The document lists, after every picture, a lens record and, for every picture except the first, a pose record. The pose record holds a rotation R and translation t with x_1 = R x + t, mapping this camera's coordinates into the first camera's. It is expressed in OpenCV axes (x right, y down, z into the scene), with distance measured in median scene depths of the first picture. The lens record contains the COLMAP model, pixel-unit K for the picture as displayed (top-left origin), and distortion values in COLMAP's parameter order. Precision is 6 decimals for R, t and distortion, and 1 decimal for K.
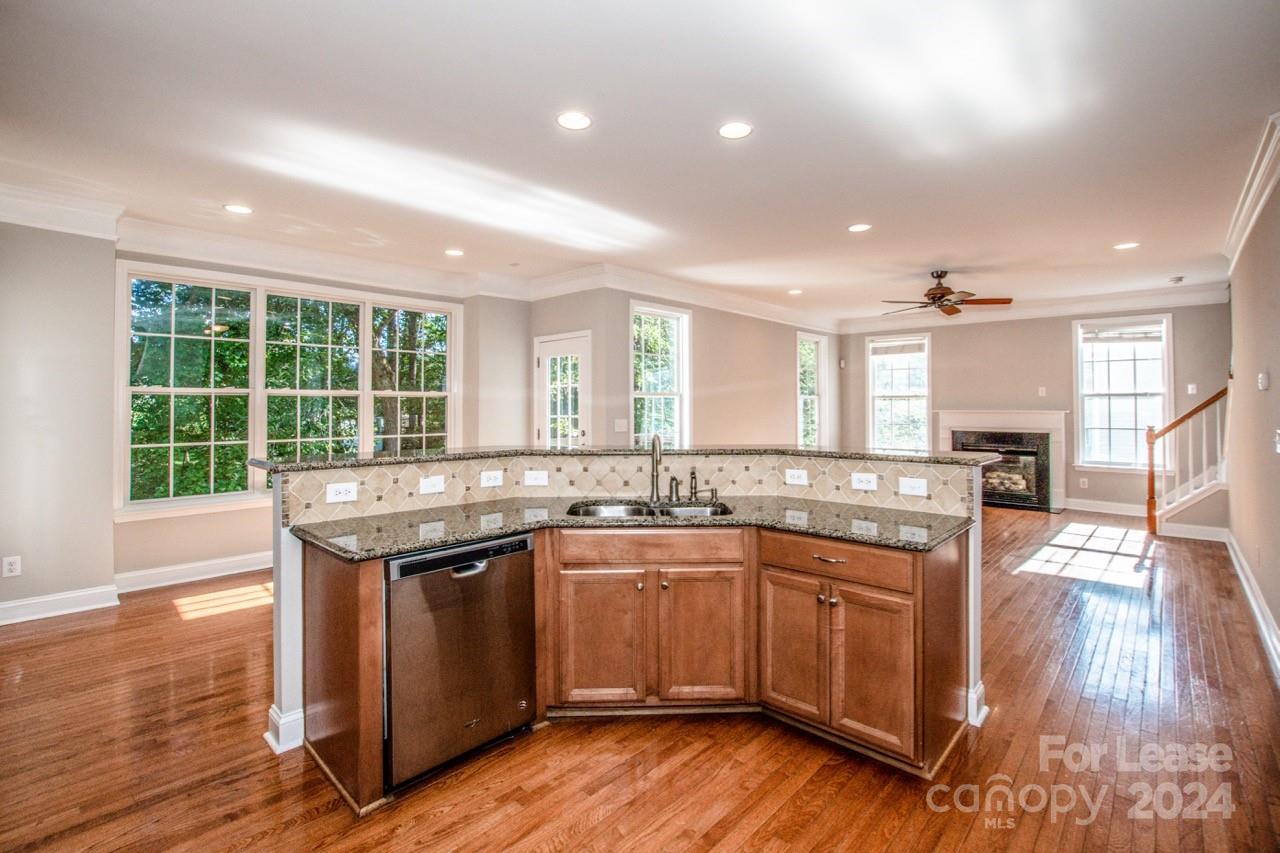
lens RADIAL K [[574.9, 0, 635.6], [0, 574.9, 400.2], [0, 0, 1]] dist [-0.026430, -0.000103]
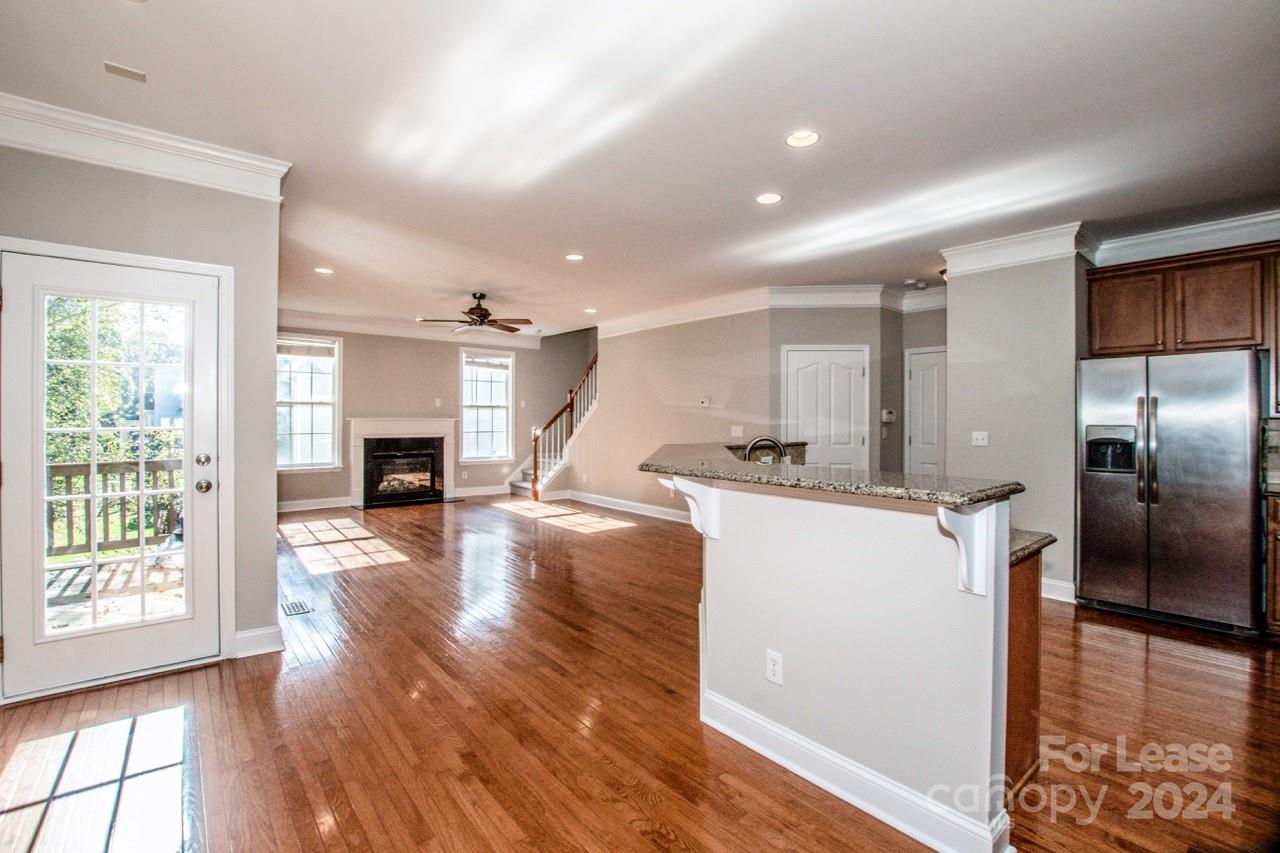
lens RADIAL K [[574.9, 0, 637.1], [0, 574.9, 417.4], [0, 0, 1]] dist [-0.026430, -0.000103]
pose [[0.134125, 0.000814, 0.990964, -0.460386], [-0.016282, 0.999866, 0.001382, 0.008690], [-0.990831, -0.016320, 0.134121, 0.465483]]
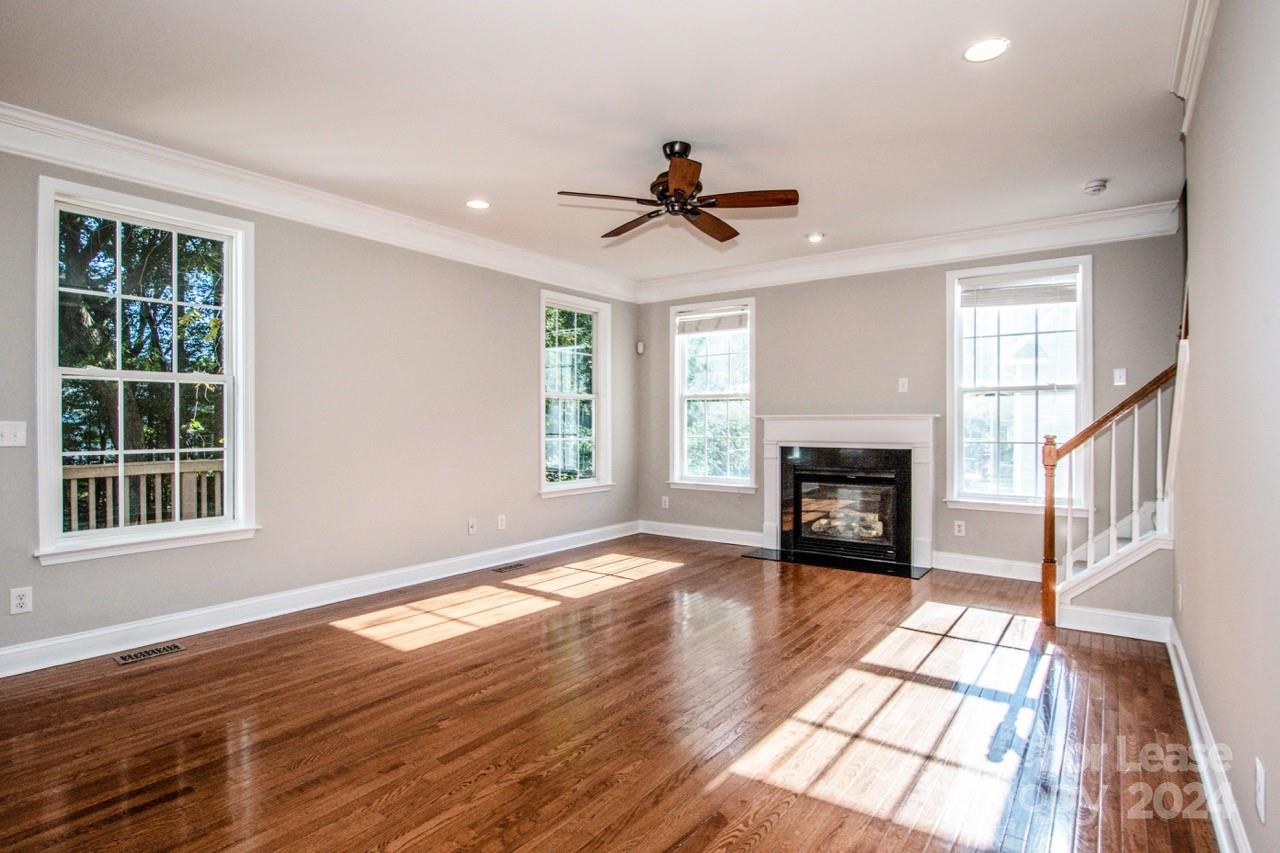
lens RADIAL K [[642.8, 0, 628.9], [0, 642.8, 432.7], [0, 0, 1]] dist [-0.018668, -0.001013]
pose [[0.993425, -0.000835, 0.114485, 0.359570], [-0.002088, 0.999675, 0.025405, 0.023118], [-0.114469, -0.025477, 0.993100, 0.348654]]
